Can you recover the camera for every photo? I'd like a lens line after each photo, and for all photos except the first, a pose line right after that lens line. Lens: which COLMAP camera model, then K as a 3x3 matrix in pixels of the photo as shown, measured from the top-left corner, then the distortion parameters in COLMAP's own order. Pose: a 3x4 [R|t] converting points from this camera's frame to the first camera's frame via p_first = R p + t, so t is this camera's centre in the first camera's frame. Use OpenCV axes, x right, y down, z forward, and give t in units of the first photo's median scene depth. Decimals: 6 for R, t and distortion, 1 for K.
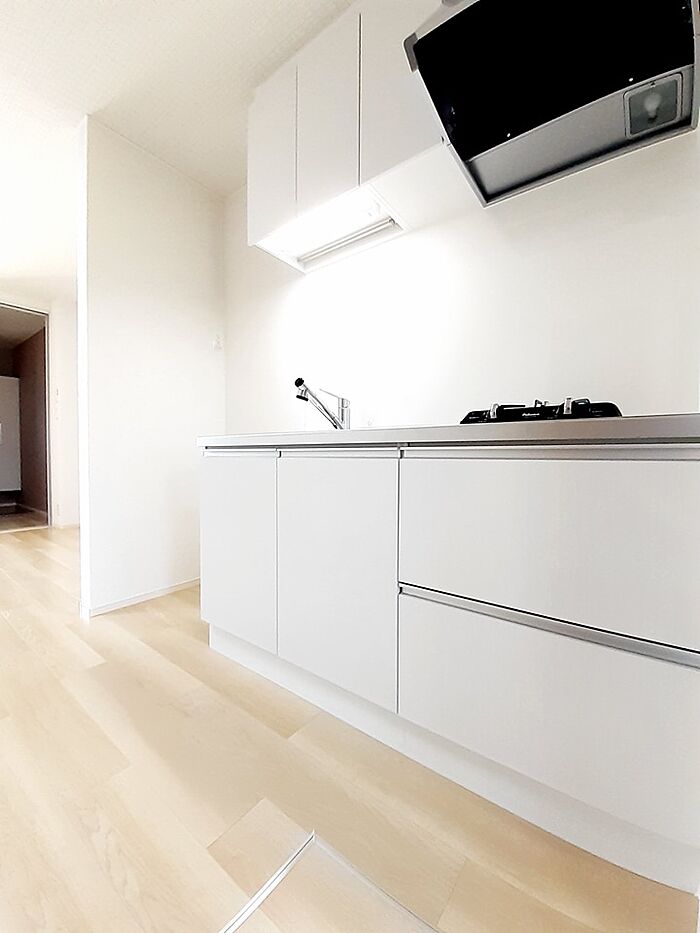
lens RADIAL K [[377.4, 0, 357.9], [0, 377.4, 462.9], [0, 0, 1]] dist [-0.004507, -0.001073]
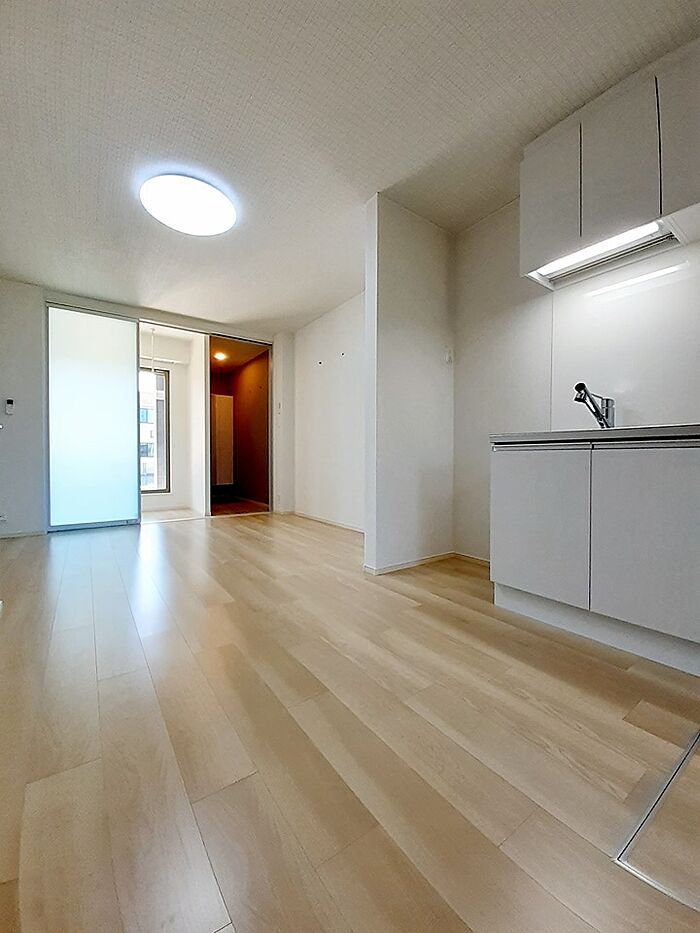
lens RADIAL K [[377.4, 0, 348.0], [0, 377.4, 465.0], [0, 0, 1]] dist [-0.004507, -0.001073]
pose [[0.958473, 0.002662, -0.285171, -0.429160], [-0.004595, 0.999971, -0.006110, 0.034345], [0.285146, 0.007167, 0.958457, -0.282315]]
